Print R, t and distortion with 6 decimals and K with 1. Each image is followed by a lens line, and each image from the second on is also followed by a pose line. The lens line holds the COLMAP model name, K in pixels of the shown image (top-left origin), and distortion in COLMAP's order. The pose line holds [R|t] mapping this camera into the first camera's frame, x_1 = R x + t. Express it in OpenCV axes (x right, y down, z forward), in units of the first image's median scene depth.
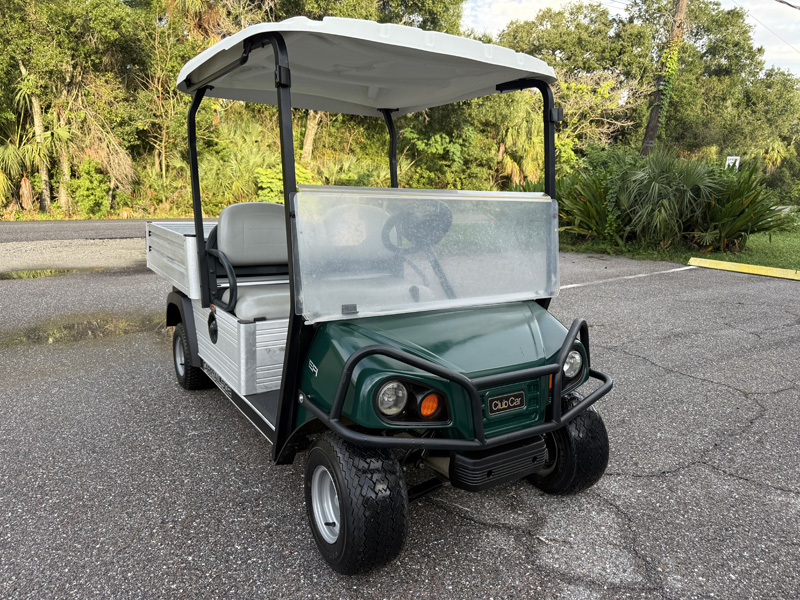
lens RADIAL K [[553.8, 0, 403.0], [0, 553.8, 304.4], [0, 0, 1]] dist [0.076502, -0.103032]
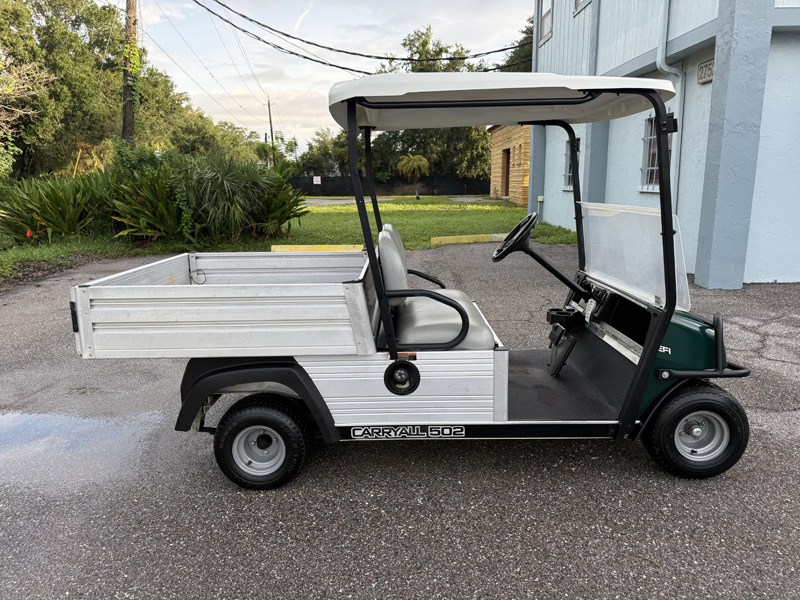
lens RADIAL K [[564.0, 0, 400.0], [0, 564.0, 300.0], [0, 0, 1]] dist [0.000102, -0.002594]
pose [[0.541021, -0.200352, 0.816796, -0.099905], [0.195840, 0.974523, 0.109322, -0.016338], [-0.817889, 0.100816, 0.566474, 0.048892]]
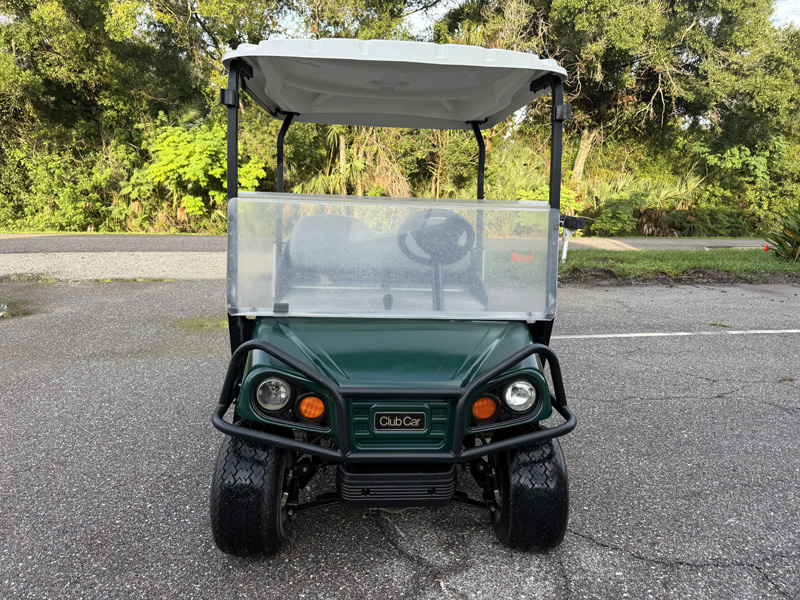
lens RADIAL K [[553.8, 0, 403.0], [0, 553.8, 304.4], [0, 0, 1]] dist [0.076502, -0.103032]
pose [[0.881399, 0.077149, -0.466031, 0.039497], [-0.095237, 0.995336, -0.015349, -0.000226], [0.462673, 0.057912, 0.884635, 0.011088]]
